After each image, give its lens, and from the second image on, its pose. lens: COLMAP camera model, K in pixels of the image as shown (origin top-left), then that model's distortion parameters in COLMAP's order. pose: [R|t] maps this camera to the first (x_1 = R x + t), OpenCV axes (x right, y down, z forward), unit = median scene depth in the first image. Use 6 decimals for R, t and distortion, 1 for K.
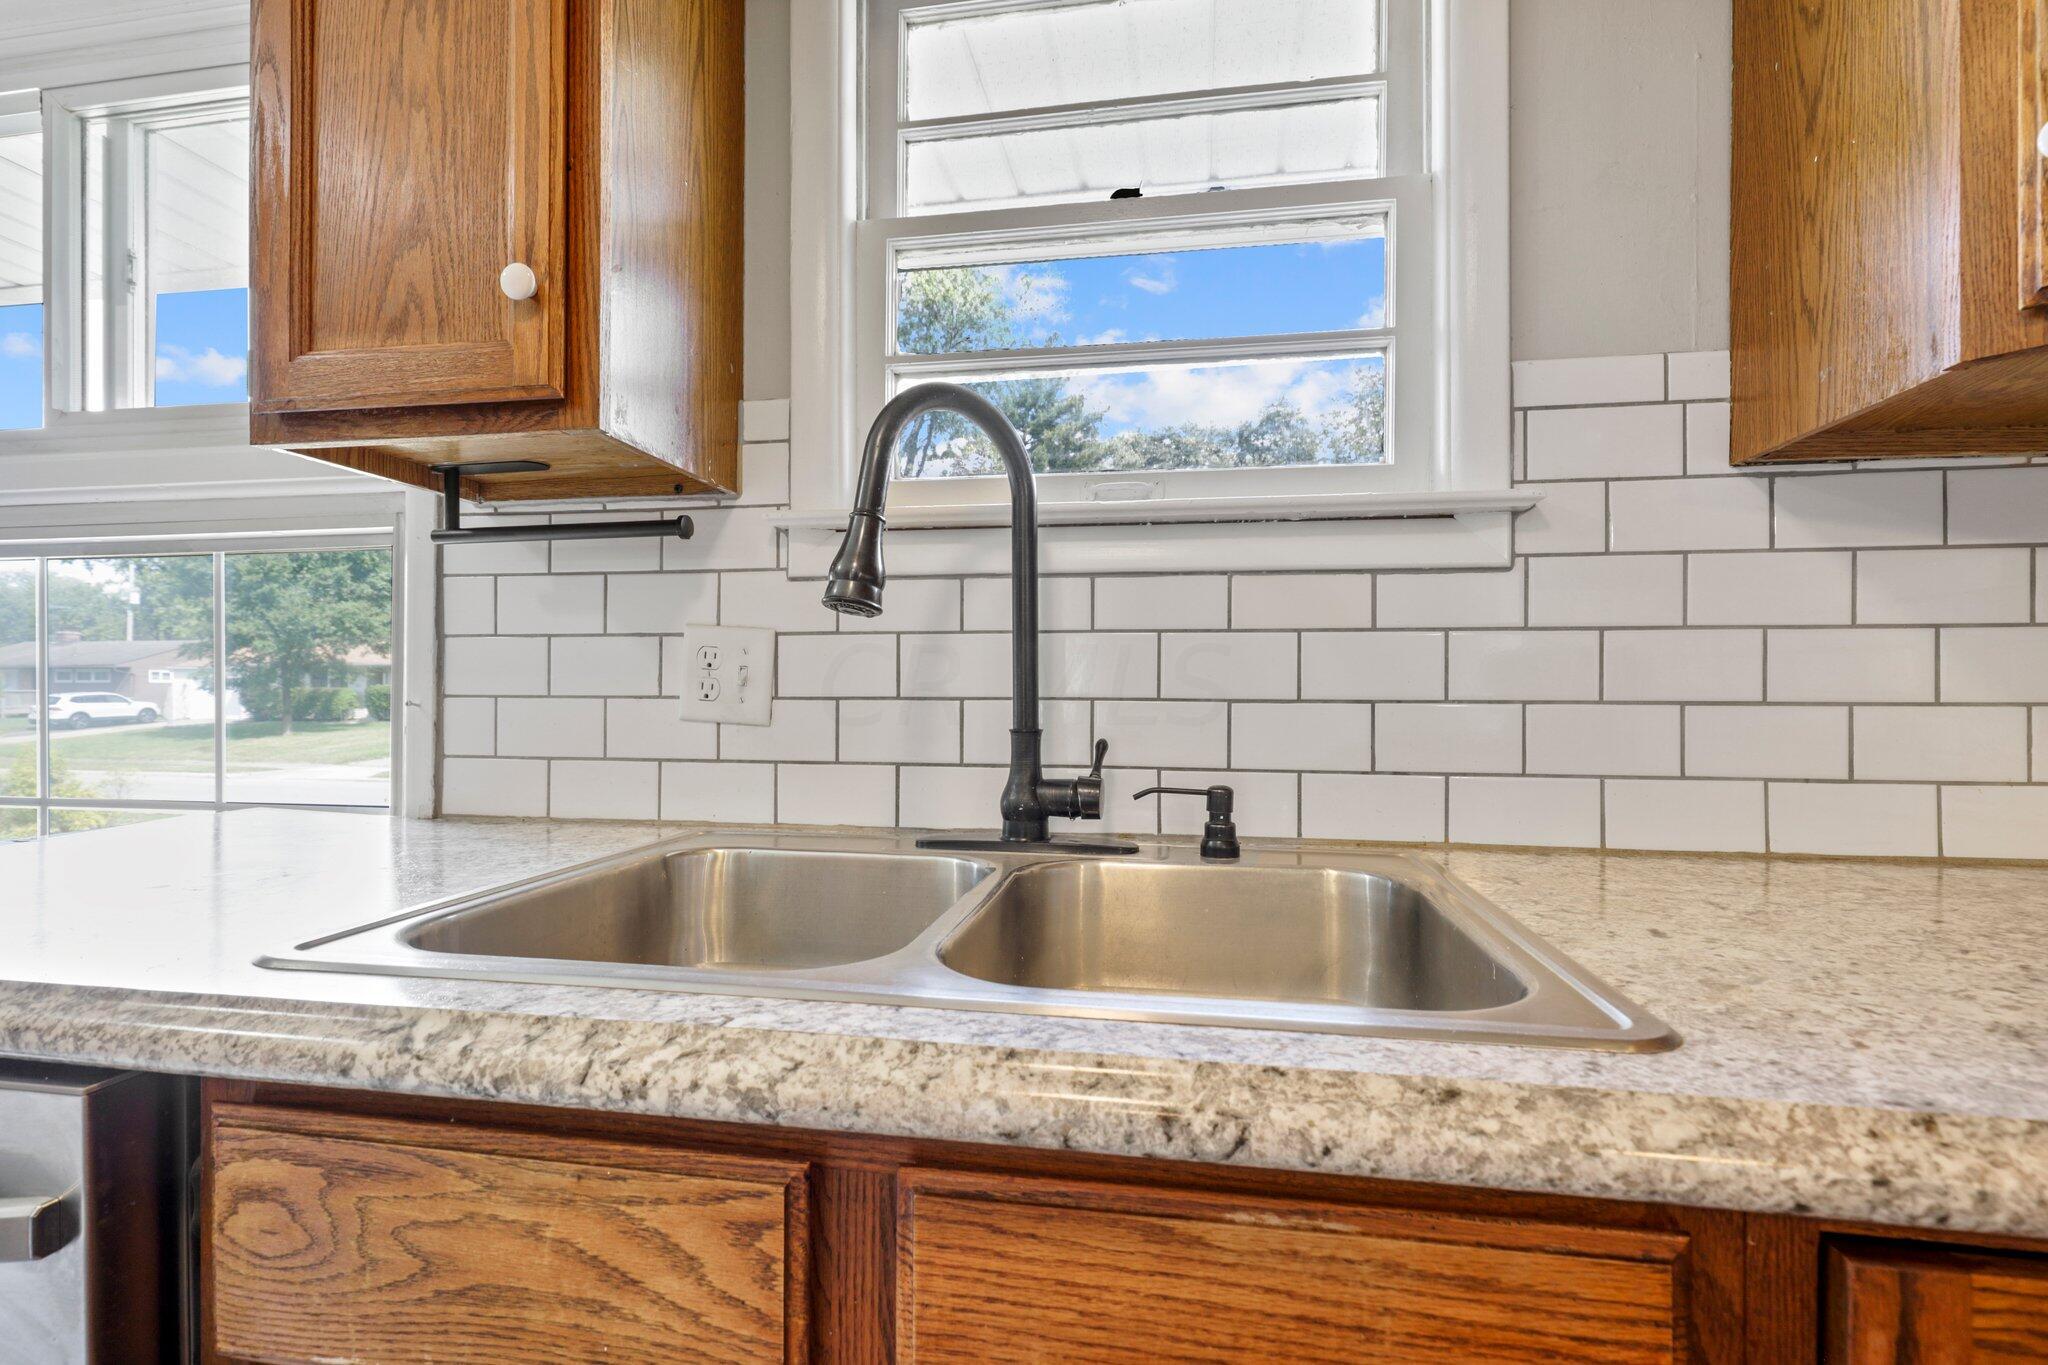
lens RADIAL K [[934.5, 0, 1033.8], [0, 934.5, 683.8], [0, 0, 1]] dist [-0.001521, -0.000778]
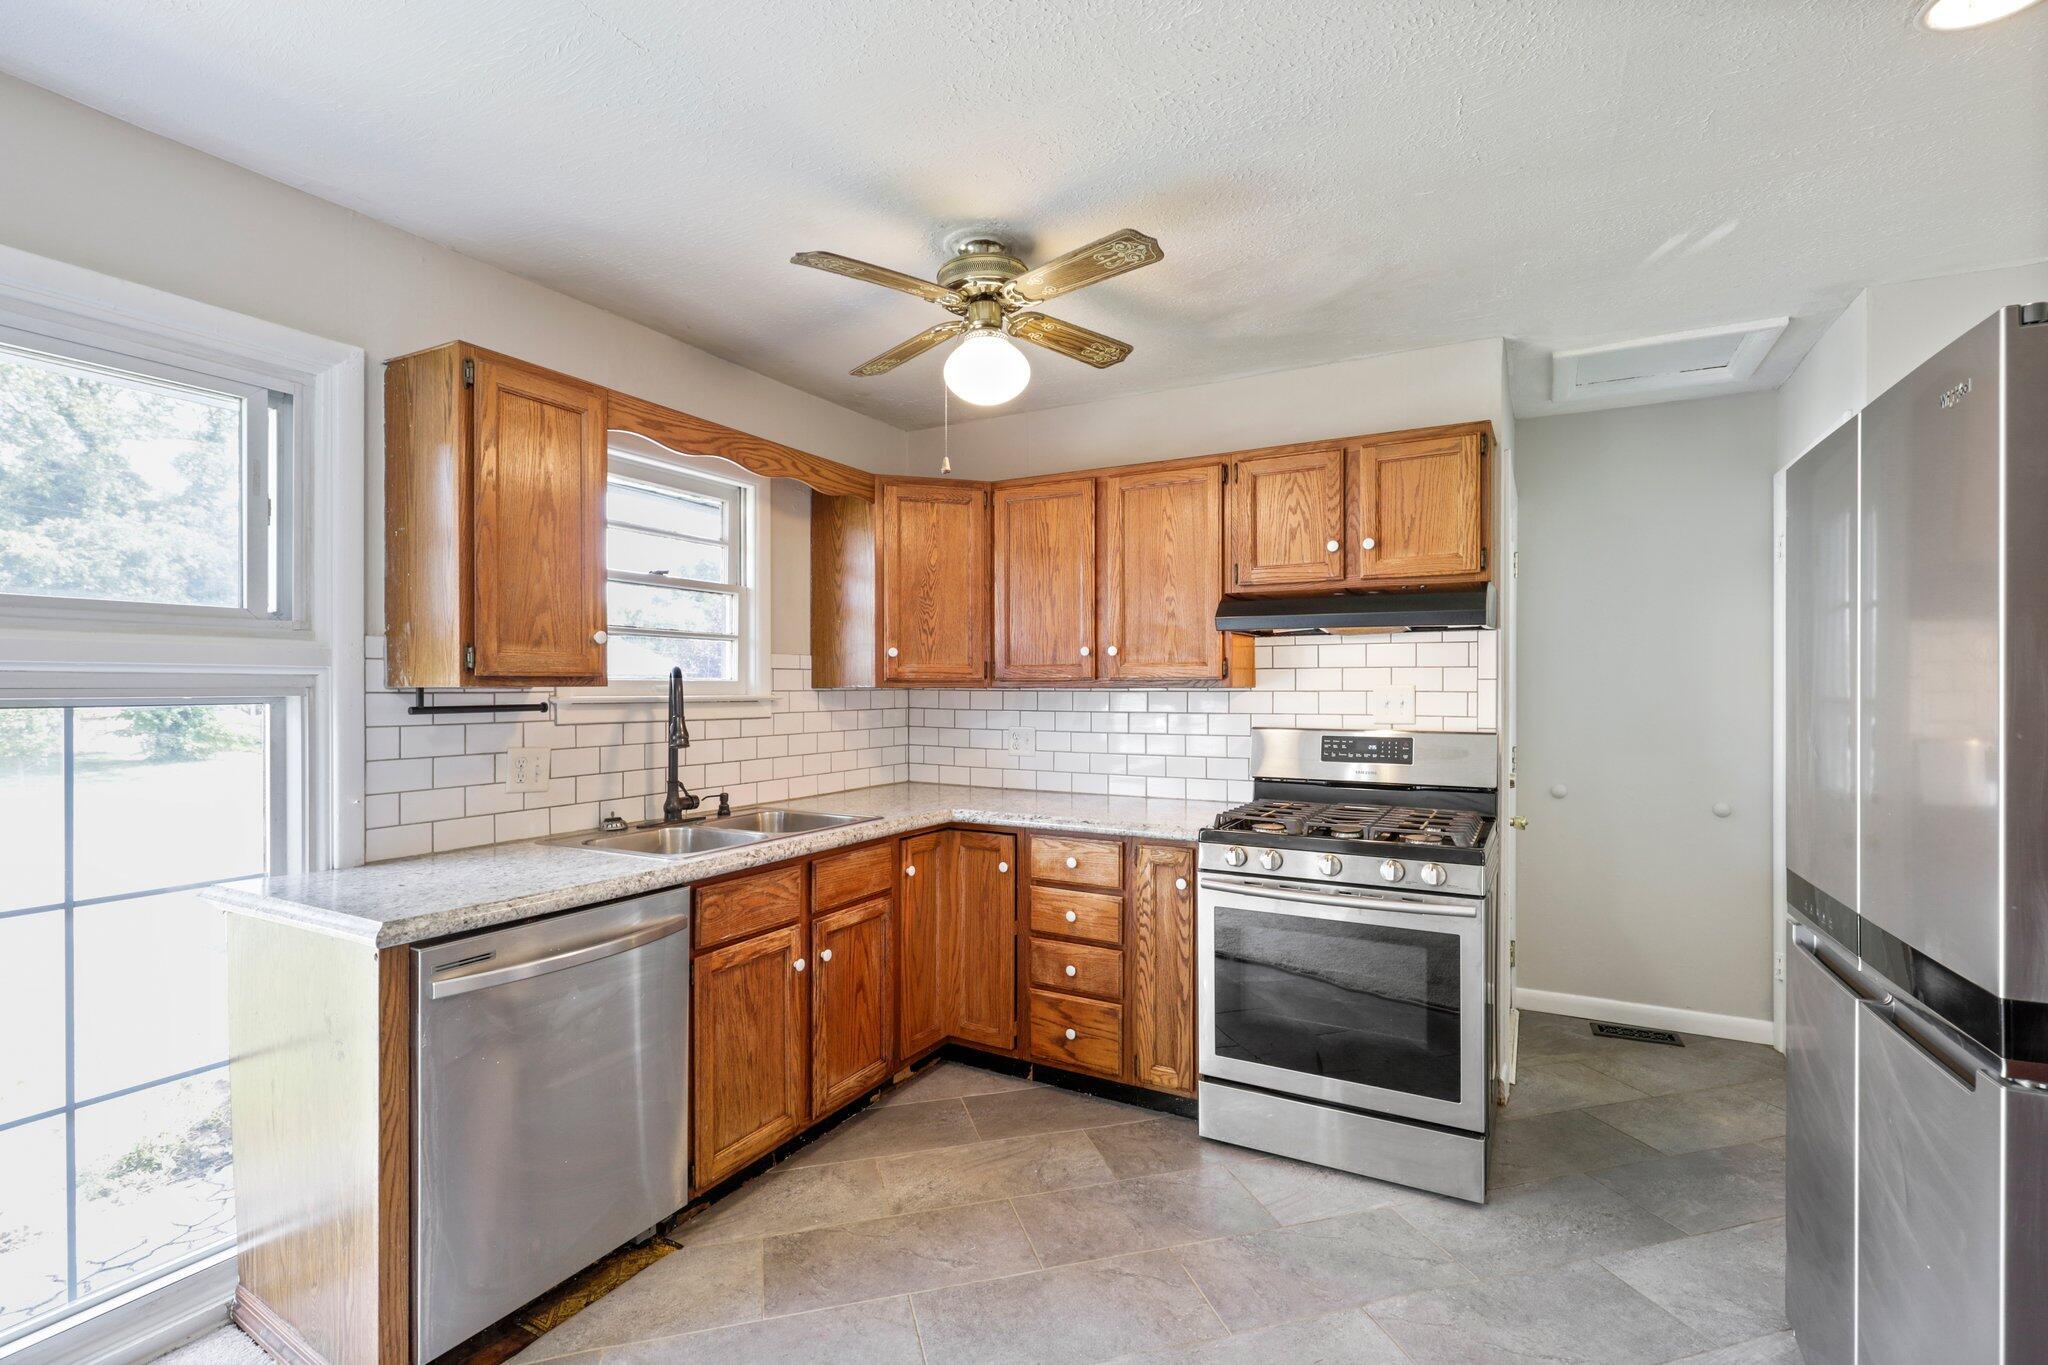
lens RADIAL K [[934.5, 0, 1033.8], [0, 934.5, 683.8], [0, 0, 1]] dist [-0.001521, -0.000778]
pose [[0.315361, 0.000353, 0.948972, -2.402310], [-0.004677, 0.999988, 0.001183, -0.259434], [-0.948960, -0.004811, 0.315359, -0.950044]]
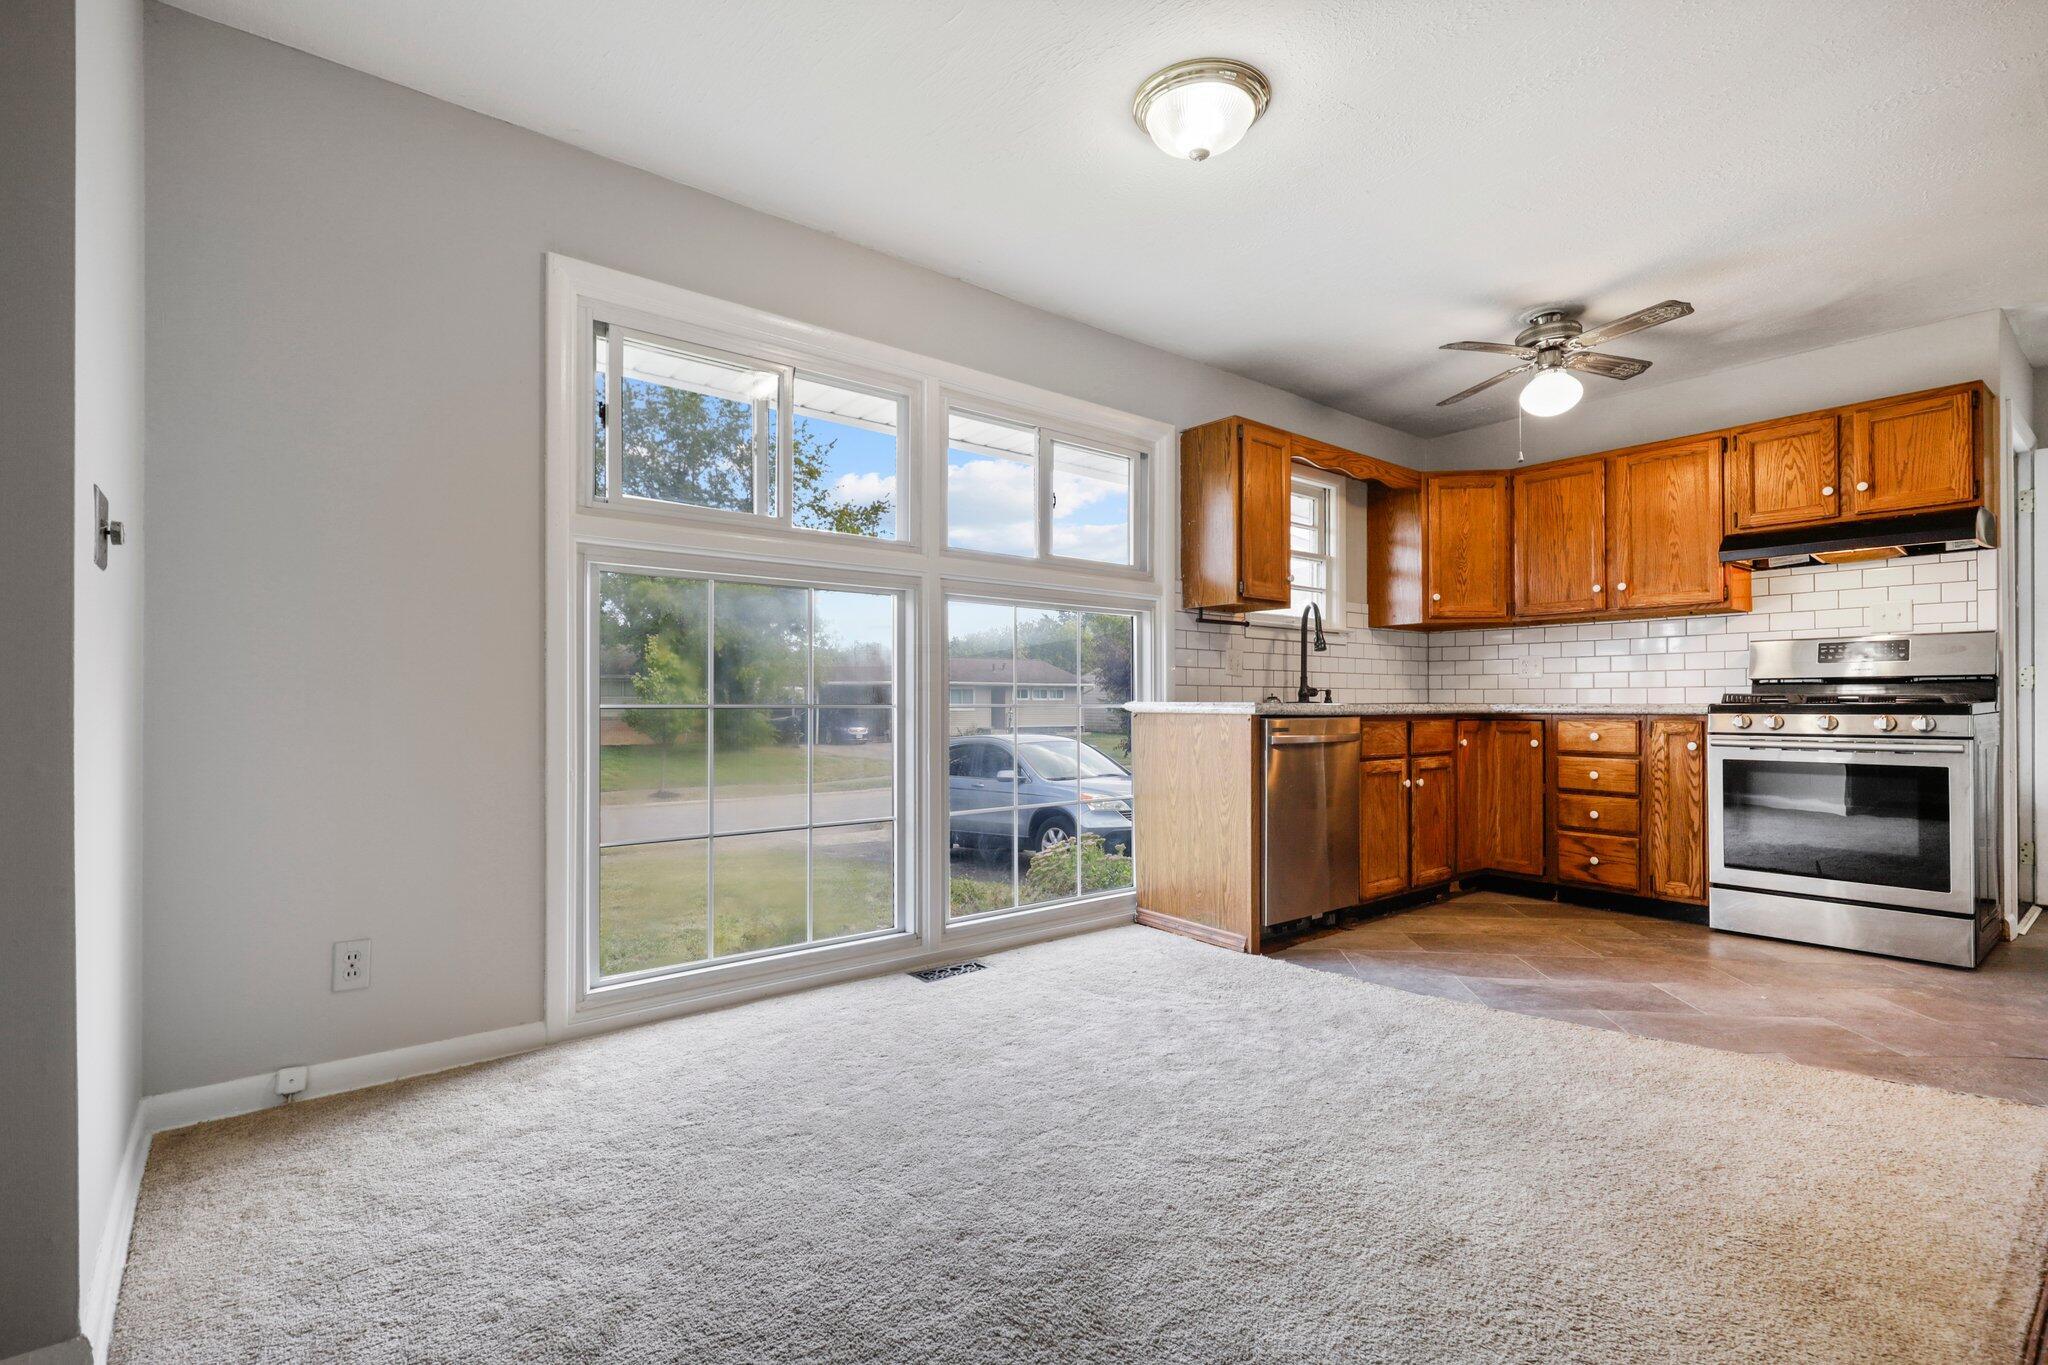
lens RADIAL K [[943.9, 0, 1023.3], [0, 943.9, 693.8], [0, 0, 1]] dist [-0.000805, -0.000404]
pose [[0.658508, 0.006616, 0.752544, -4.361063], [-0.002575, 0.999975, -0.006538, 0.165385], [-0.752569, 0.002368, 0.658509, -0.974998]]
